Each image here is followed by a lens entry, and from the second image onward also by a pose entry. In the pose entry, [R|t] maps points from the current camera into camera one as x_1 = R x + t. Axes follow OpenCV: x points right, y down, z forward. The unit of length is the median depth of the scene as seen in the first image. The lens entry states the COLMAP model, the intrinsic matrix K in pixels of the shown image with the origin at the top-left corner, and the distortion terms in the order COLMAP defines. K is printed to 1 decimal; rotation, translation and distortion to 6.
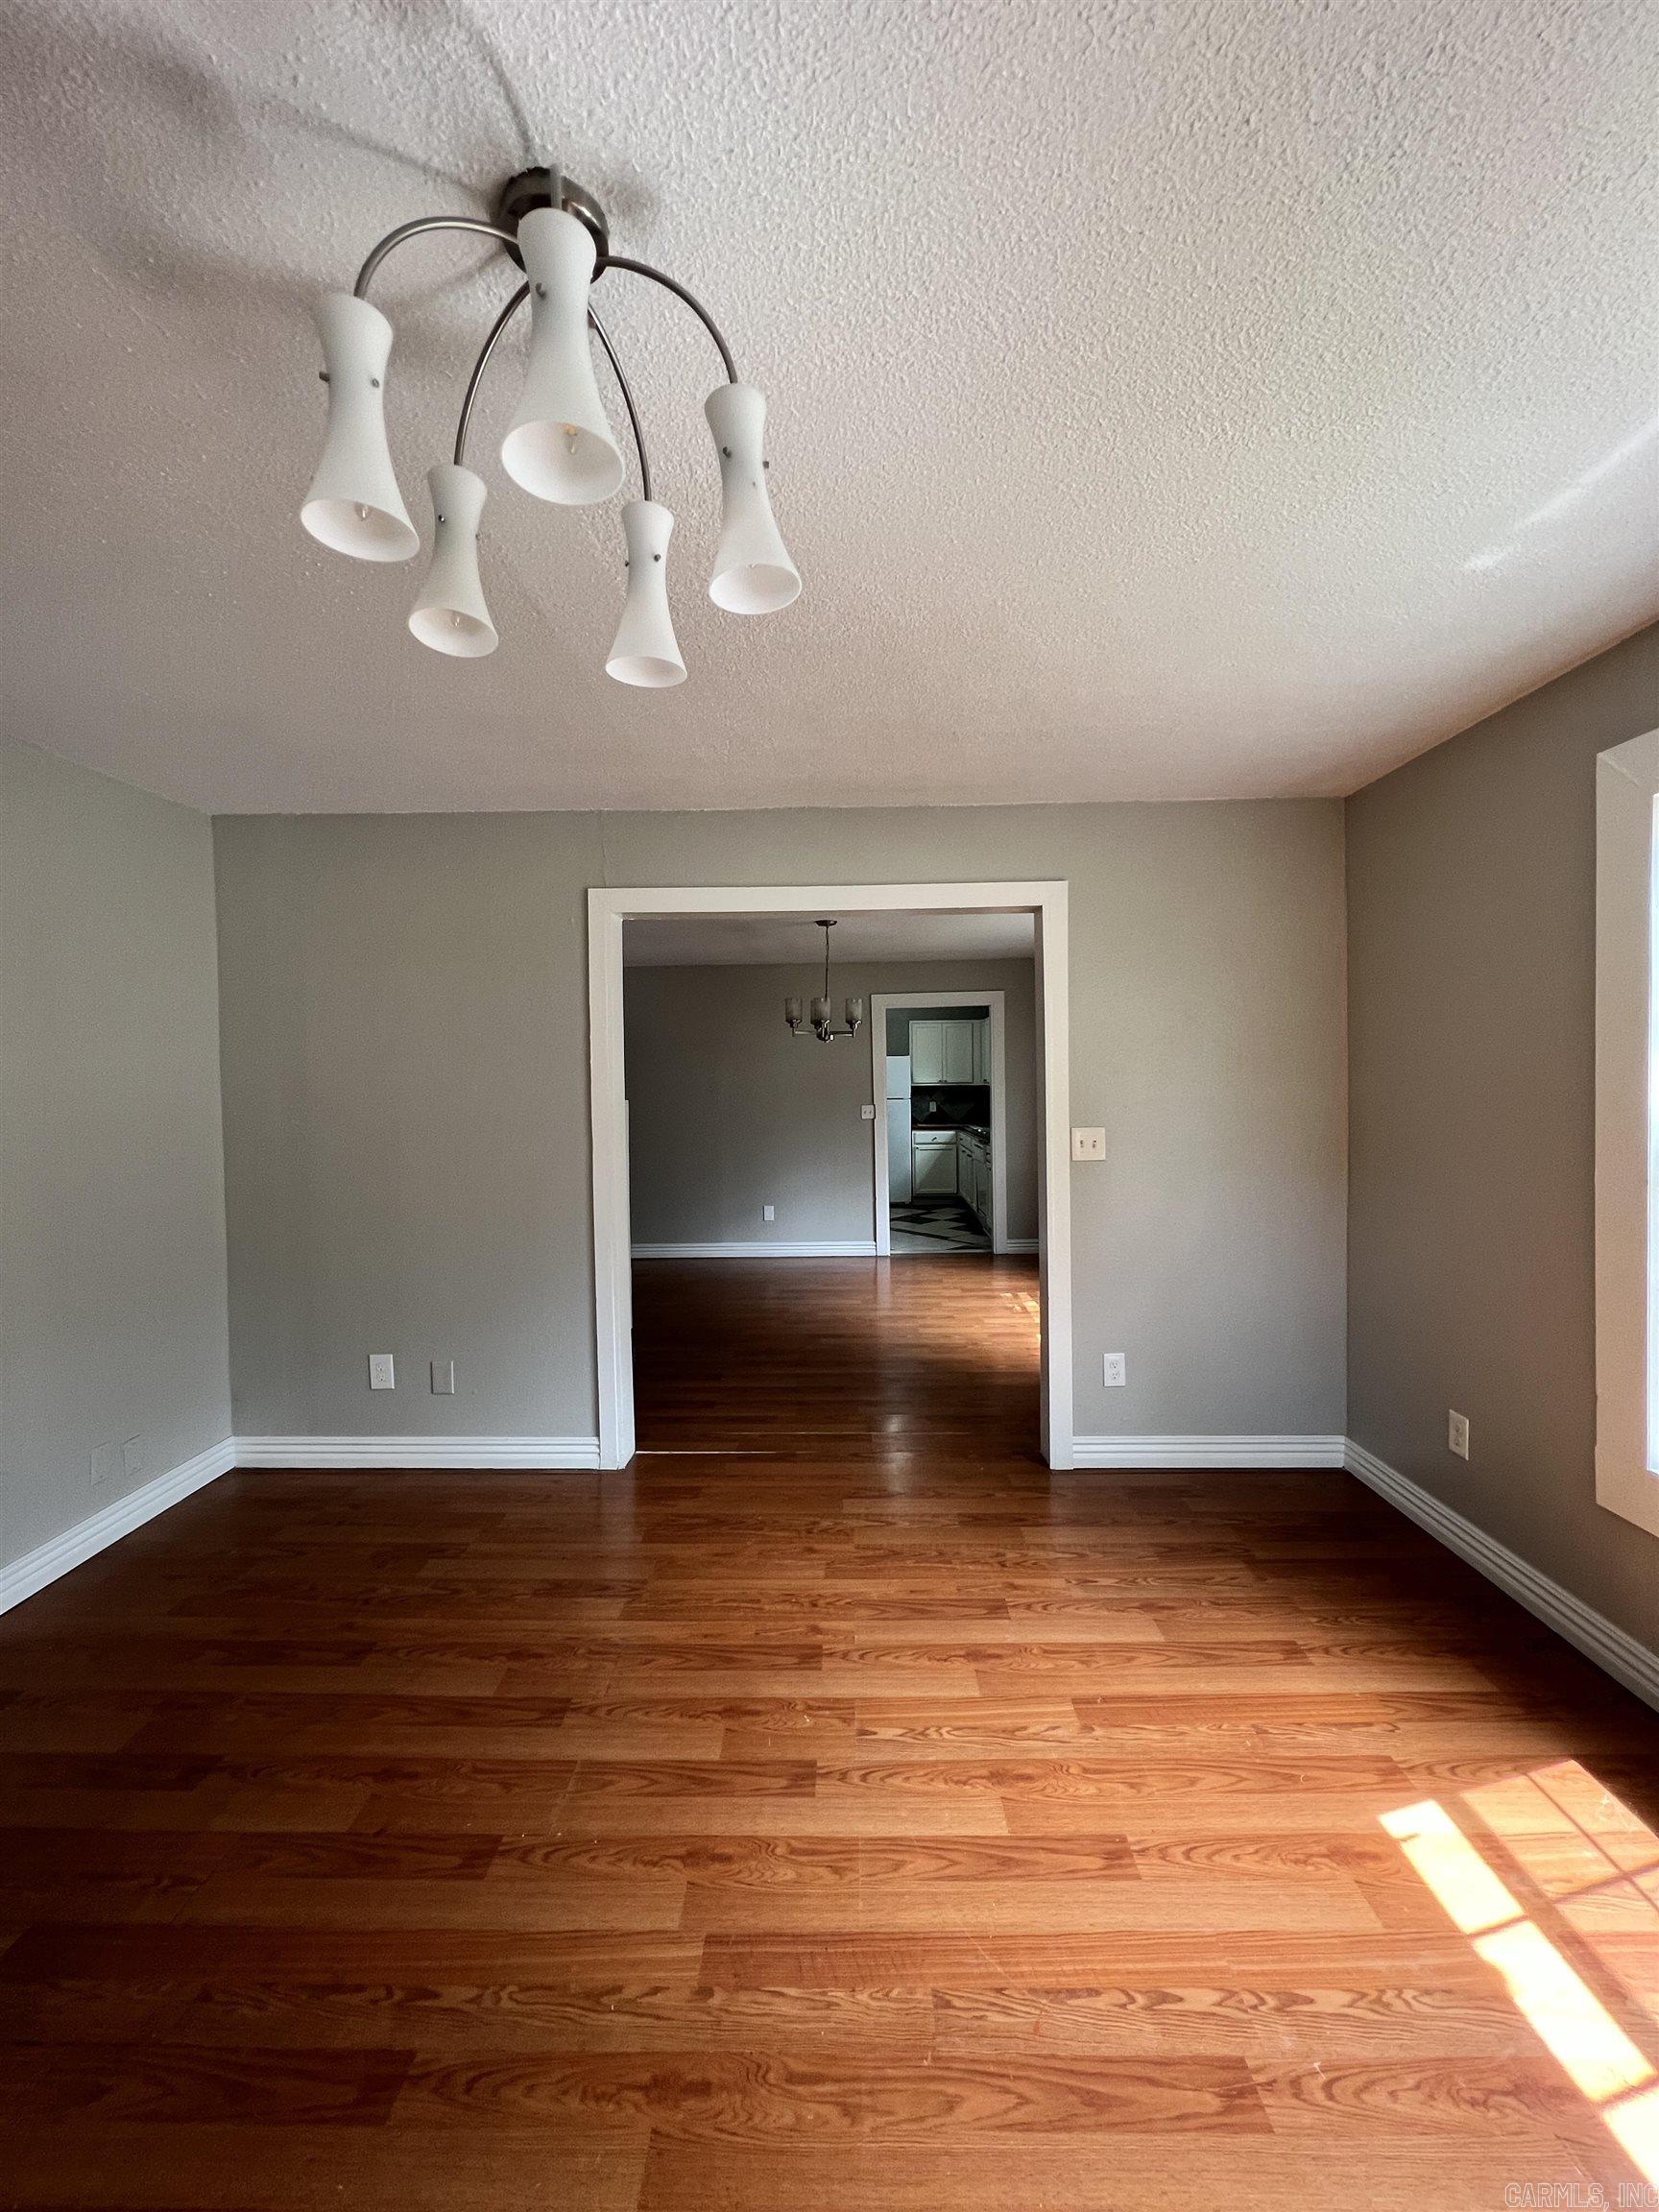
lens RADIAL K [[881.4, 0, 824.0], [0, 881.4, 1103.4], [0, 0, 1]] dist [-0.000633, 0.000763]
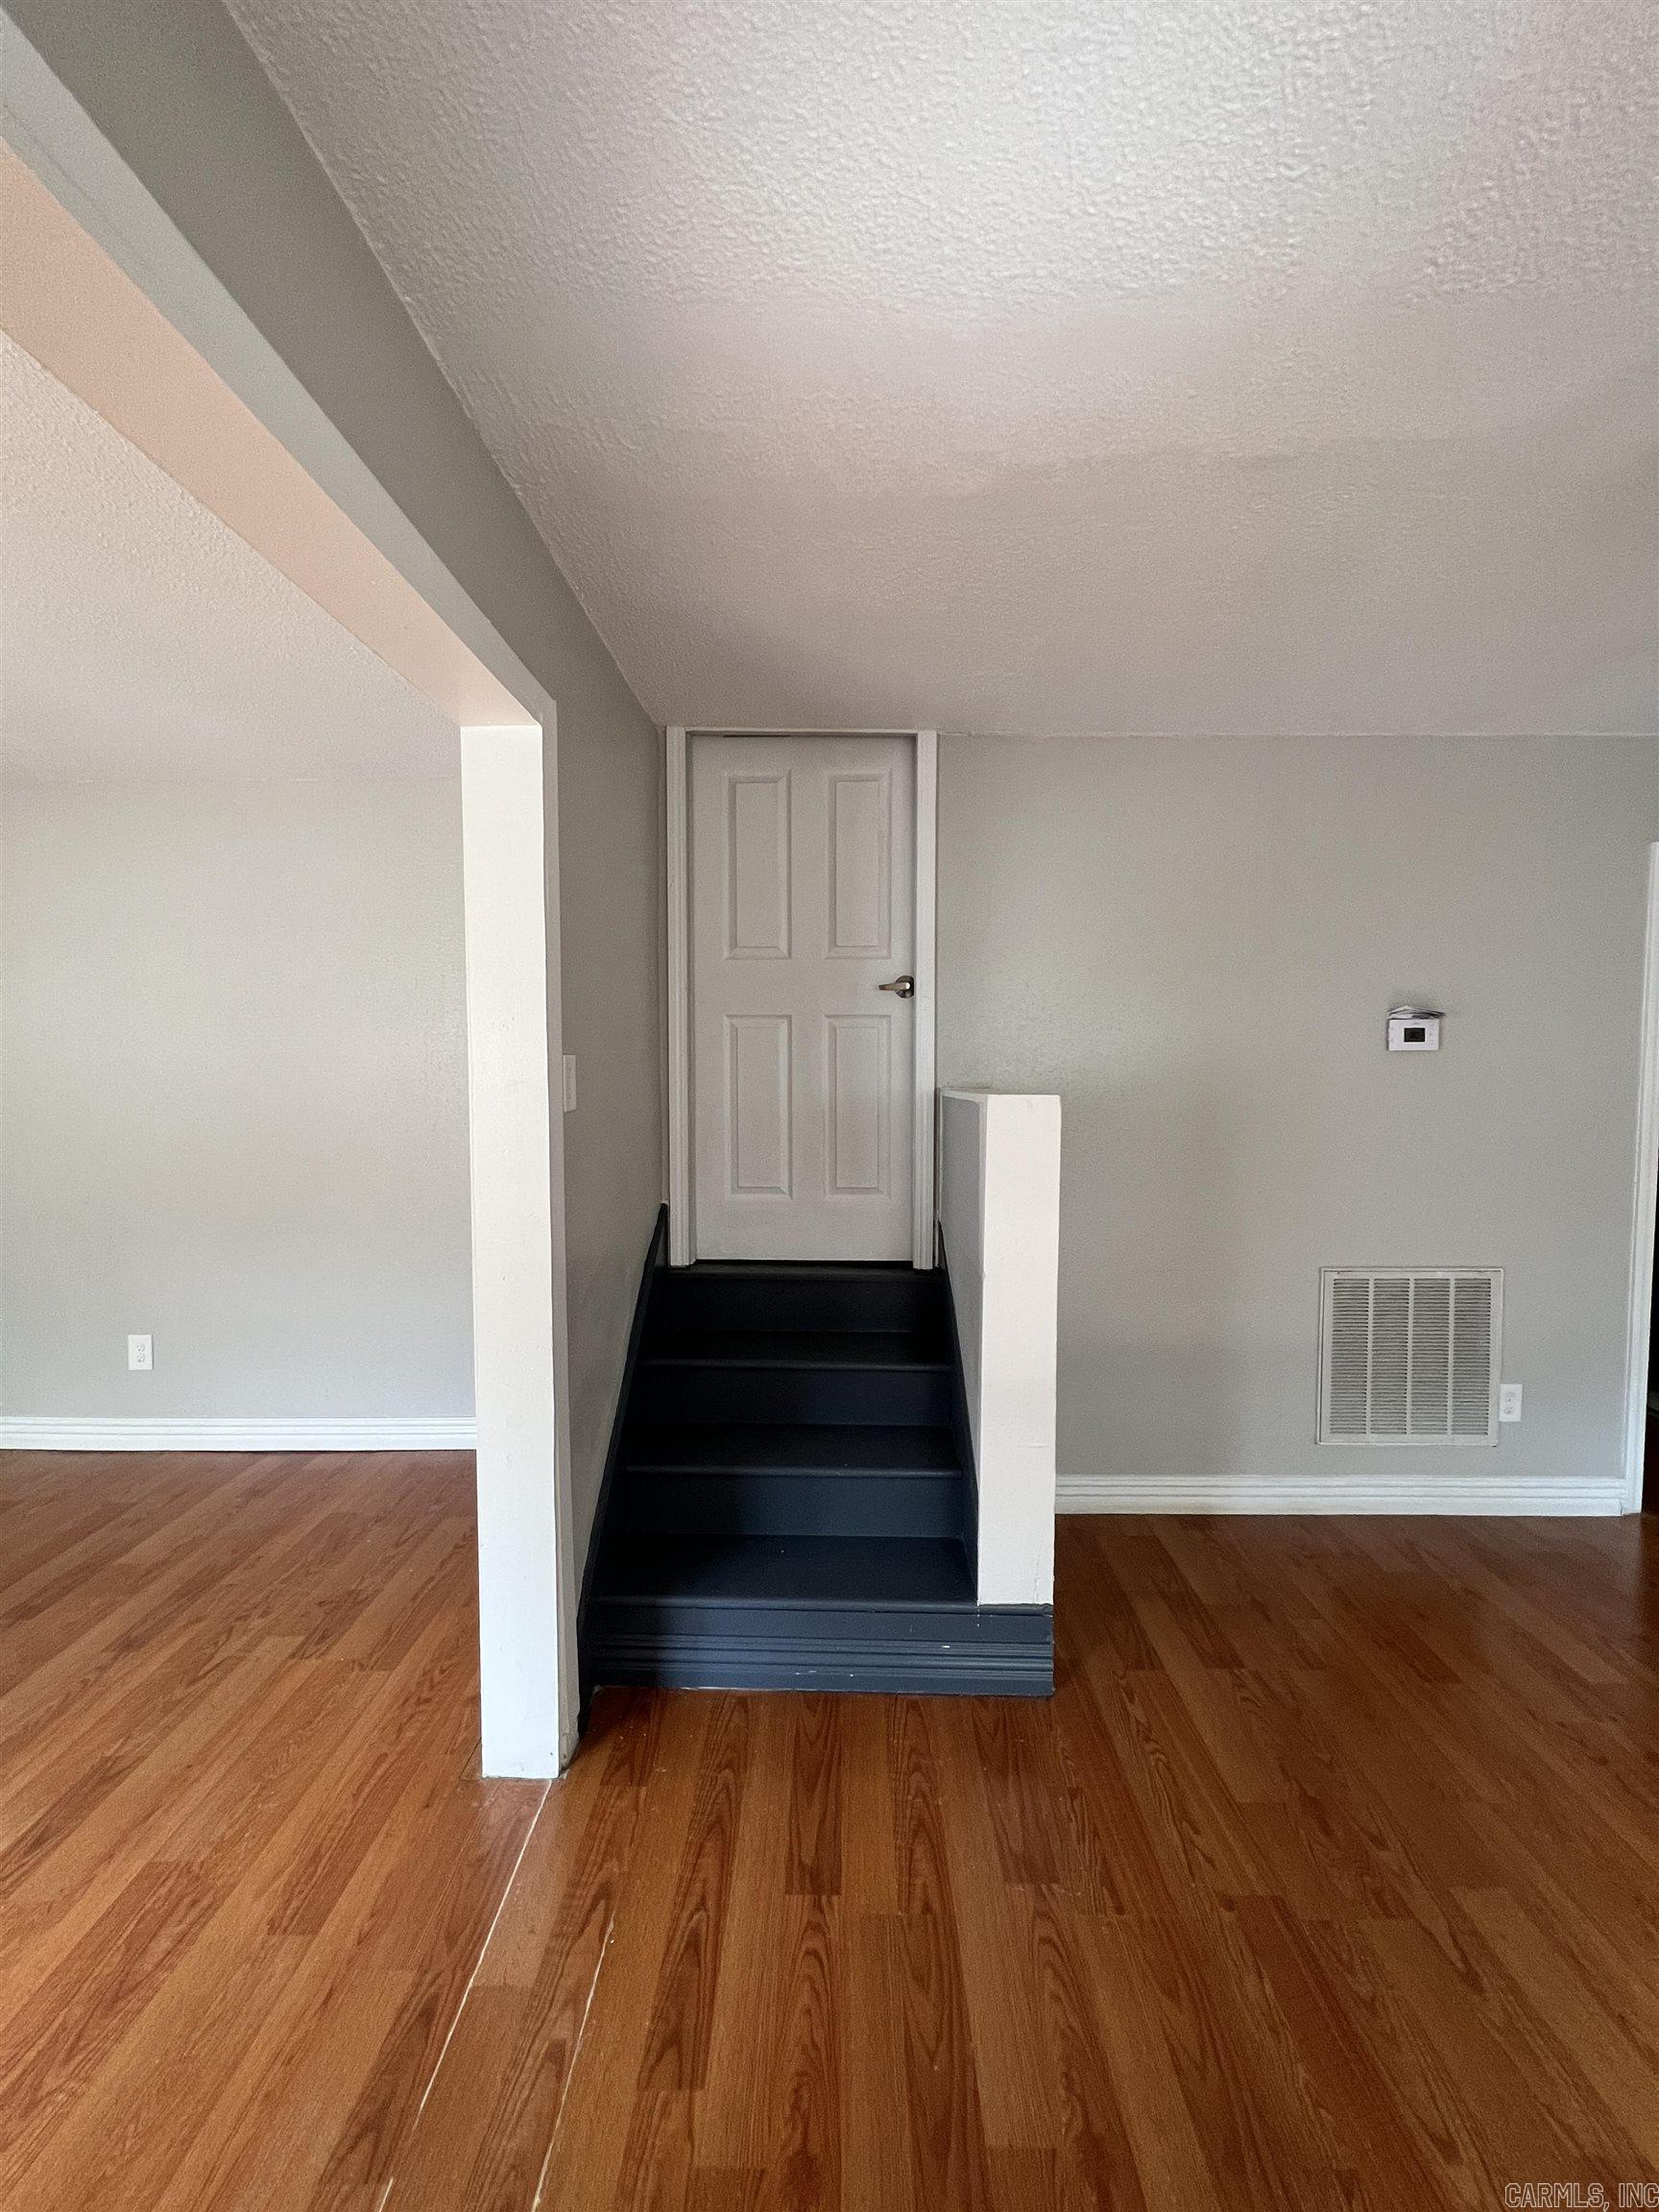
lens RADIAL K [[883.0, 0, 832.7], [0, 883.0, 1105.5], [0, 0, 1]] dist [-0.000166, -0.000142]
pose [[0.021464, 0.064355, -0.997696, 0.428762], [-0.026718, 0.997607, 0.063775, -0.055764], [0.999413, 0.025287, 0.023132, 1.751808]]
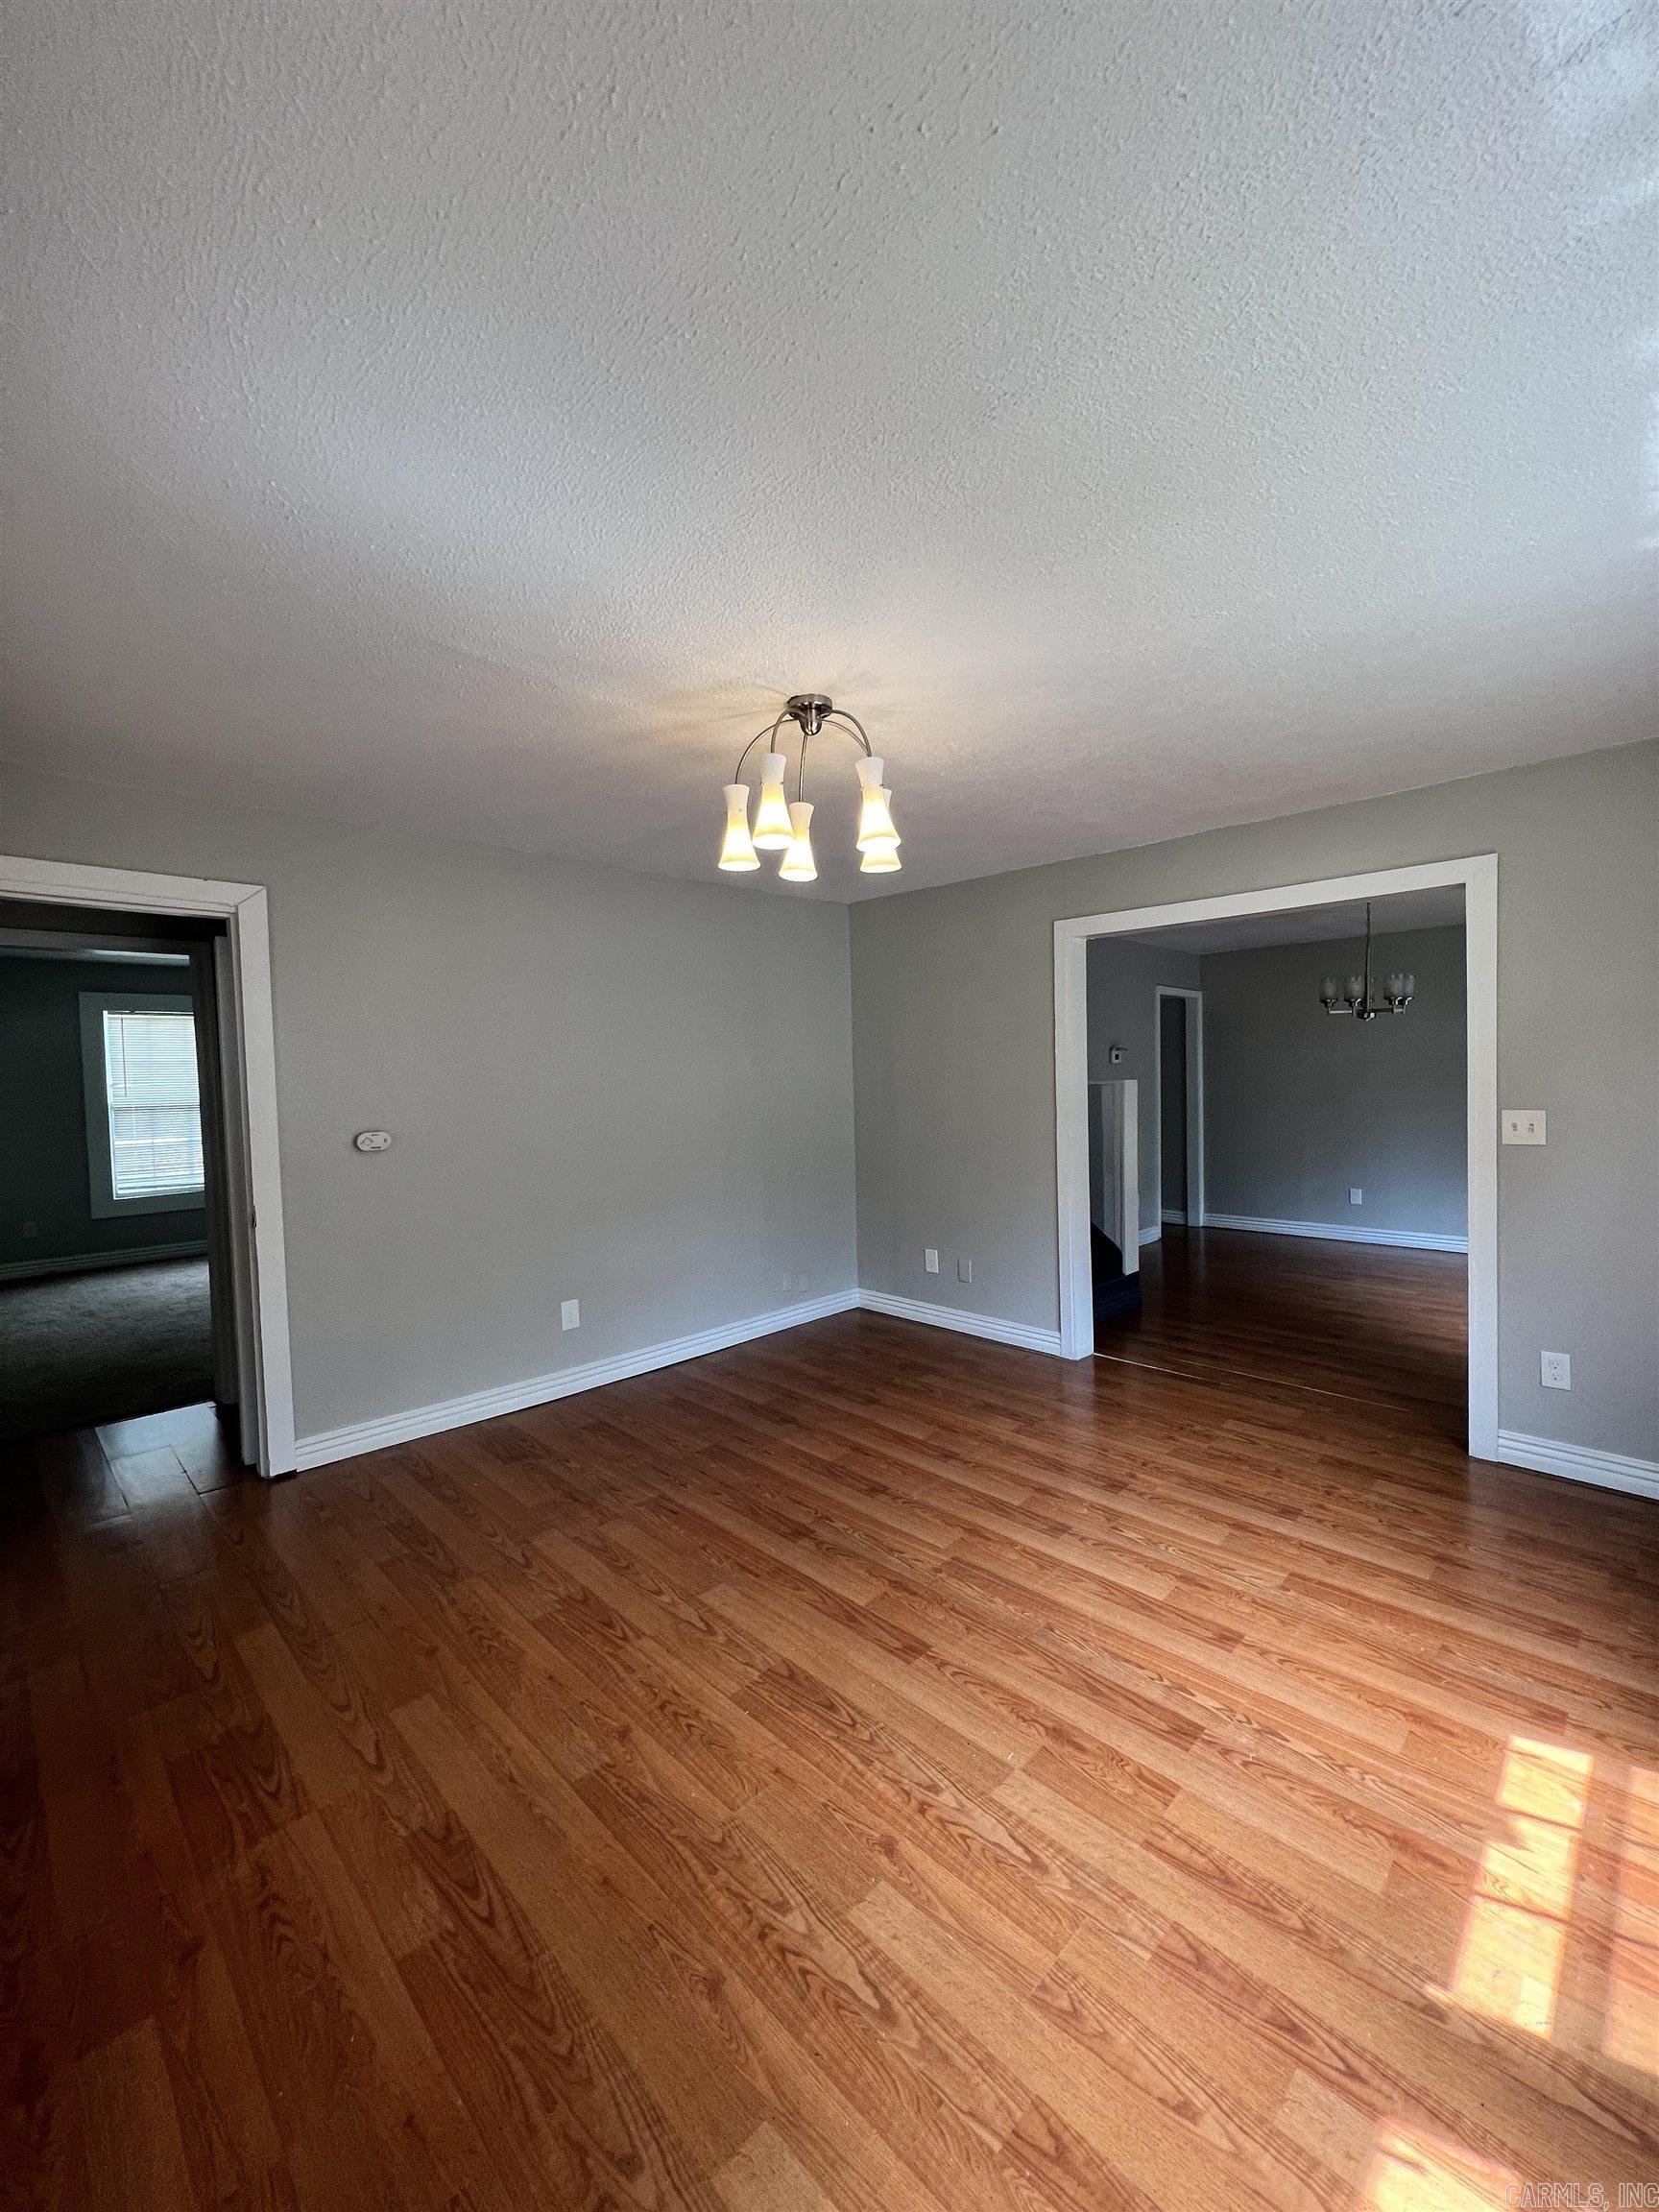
lens RADIAL K [[883.0, 0, 832.7], [0, 883.0, 1105.5], [0, 0, 1]] dist [-0.000166, -0.000142]
pose [[0.720613, 0.021227, -0.693013, 0.608083], [-0.001351, 0.999572, 0.029212, -0.006272], [0.693337, -0.020114, 0.720333, -0.287277]]
